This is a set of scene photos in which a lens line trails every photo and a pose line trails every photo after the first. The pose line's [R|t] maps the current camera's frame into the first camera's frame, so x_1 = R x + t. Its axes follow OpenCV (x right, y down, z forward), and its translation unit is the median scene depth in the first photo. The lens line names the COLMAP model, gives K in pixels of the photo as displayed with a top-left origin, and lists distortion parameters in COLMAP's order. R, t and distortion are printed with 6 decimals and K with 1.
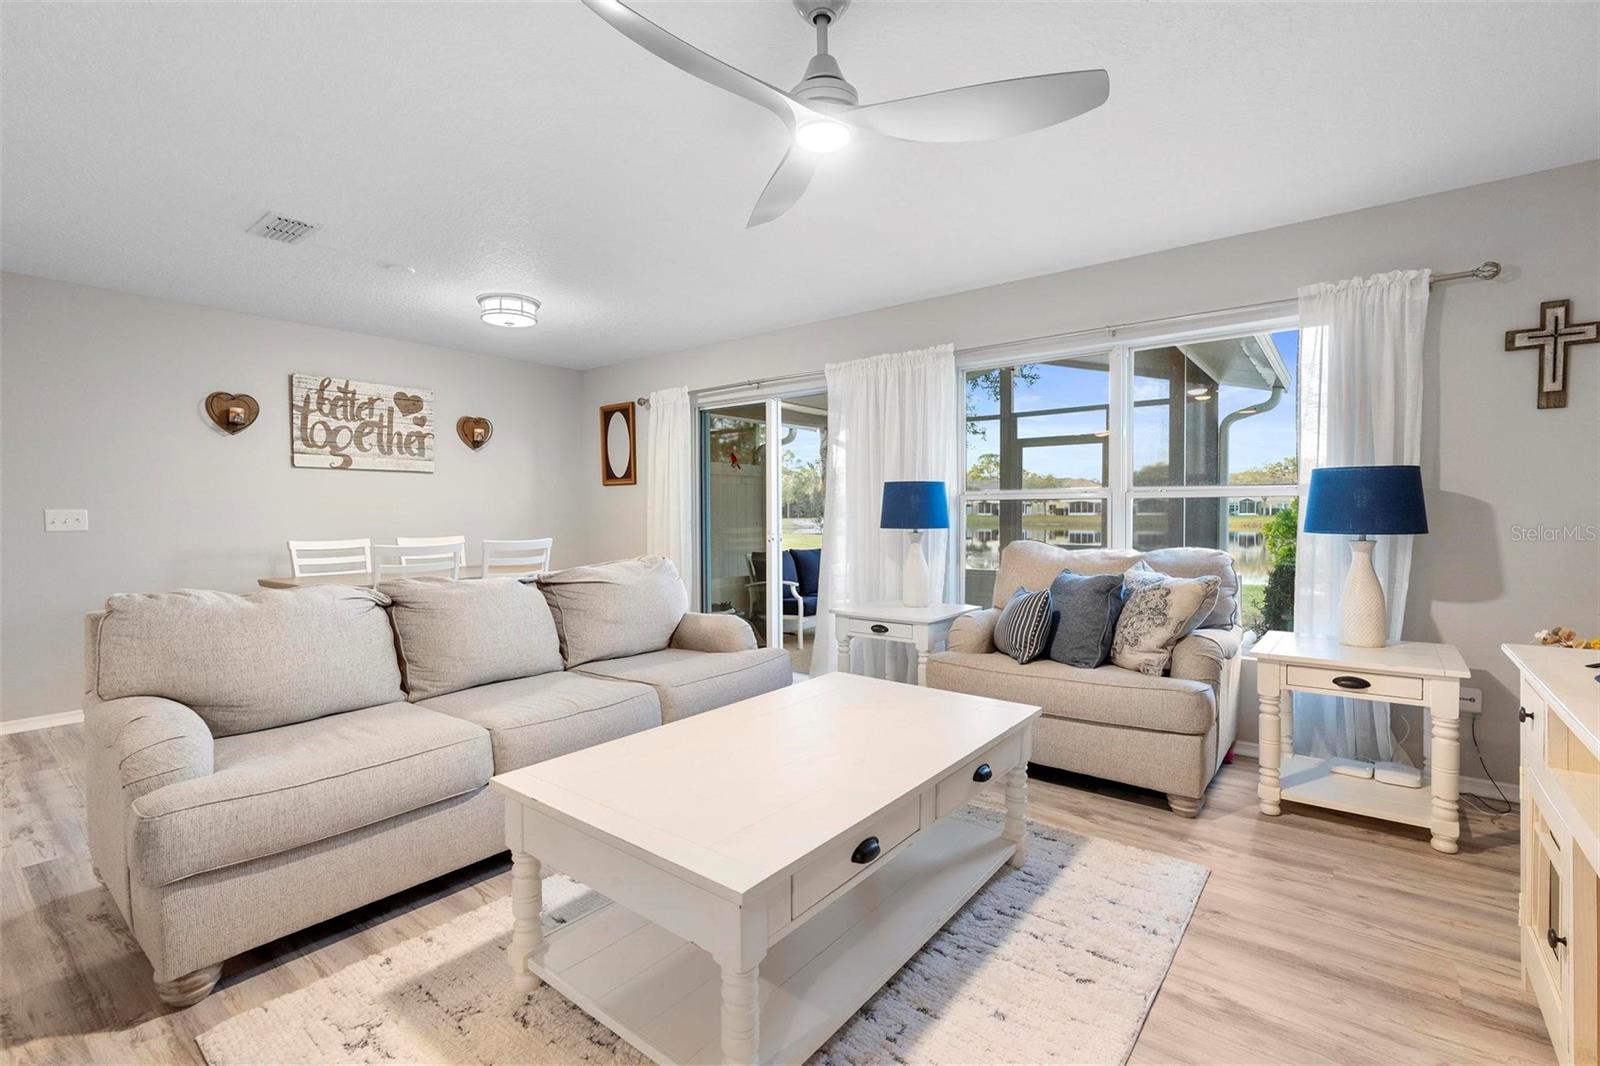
lens RADIAL K [[718.0, 0, 799.5], [0, 718.0, 527.0], [0, 0, 1]] dist [0.000737, 0.000891]
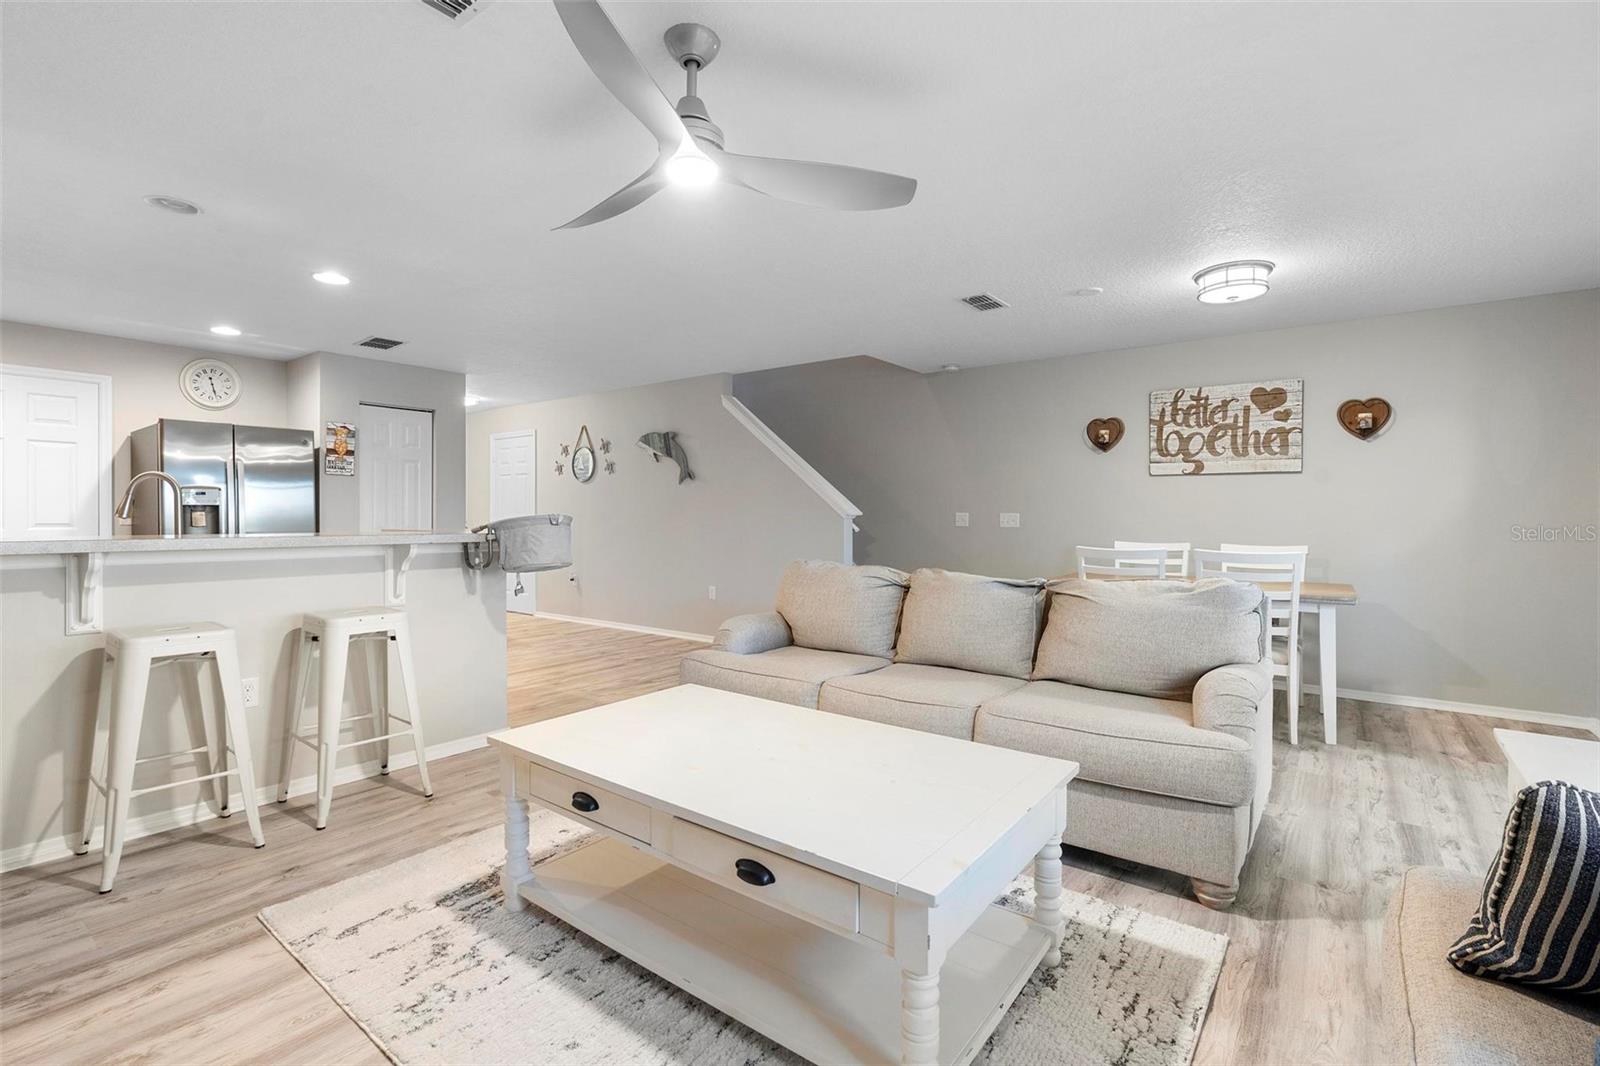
lens RADIAL K [[733.6, 0, 761.5], [0, 733.6, 516.9], [0, 0, 1]] dist [-0.007725, 0.000128]
pose [[-0.010685, 0.009928, -0.999894, 0.419355], [-0.026427, 0.999599, 0.010208, -0.014524], [0.999594, 0.026533, -0.010418, 0.393161]]
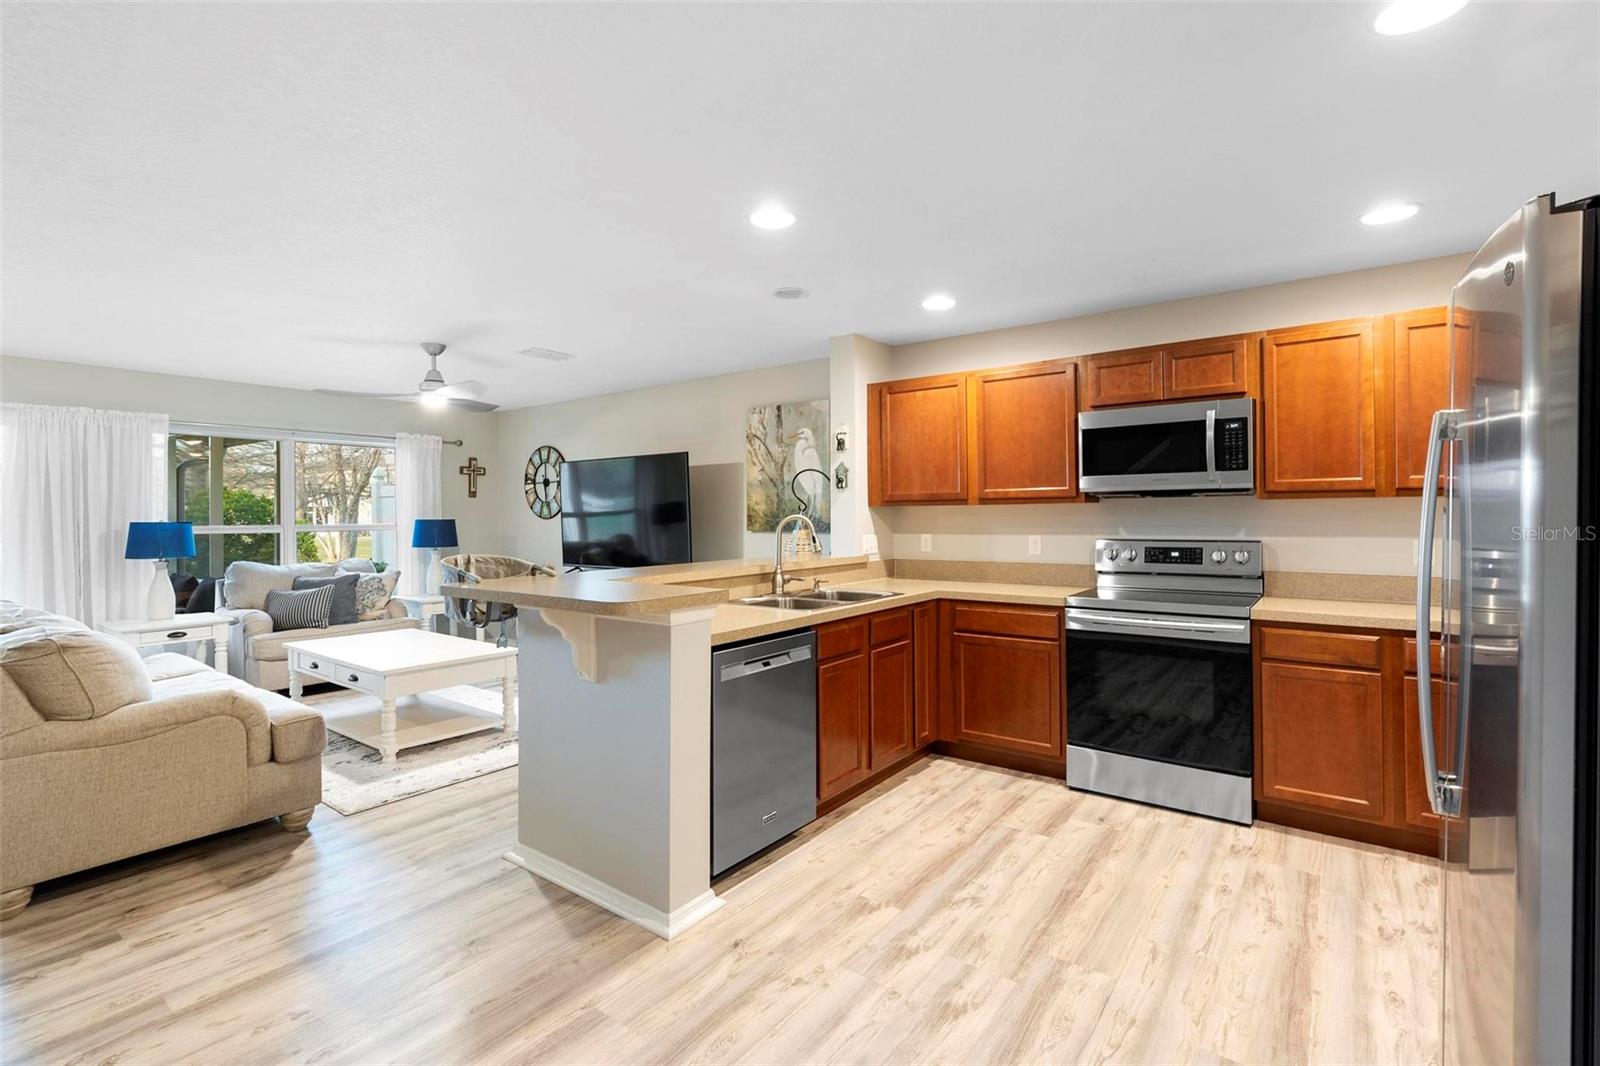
lens RADIAL K [[727.0, 0, 799.1], [0, 727.0, 508.7], [0, 0, 1]] dist [-0.007419, 0.001333]
pose [[-0.023726, 0.013434, 0.999628, -0.928472], [0.031095, 0.999436, -0.012693, -0.028318], [-0.999235, 0.030782, -0.024131, -0.081363]]
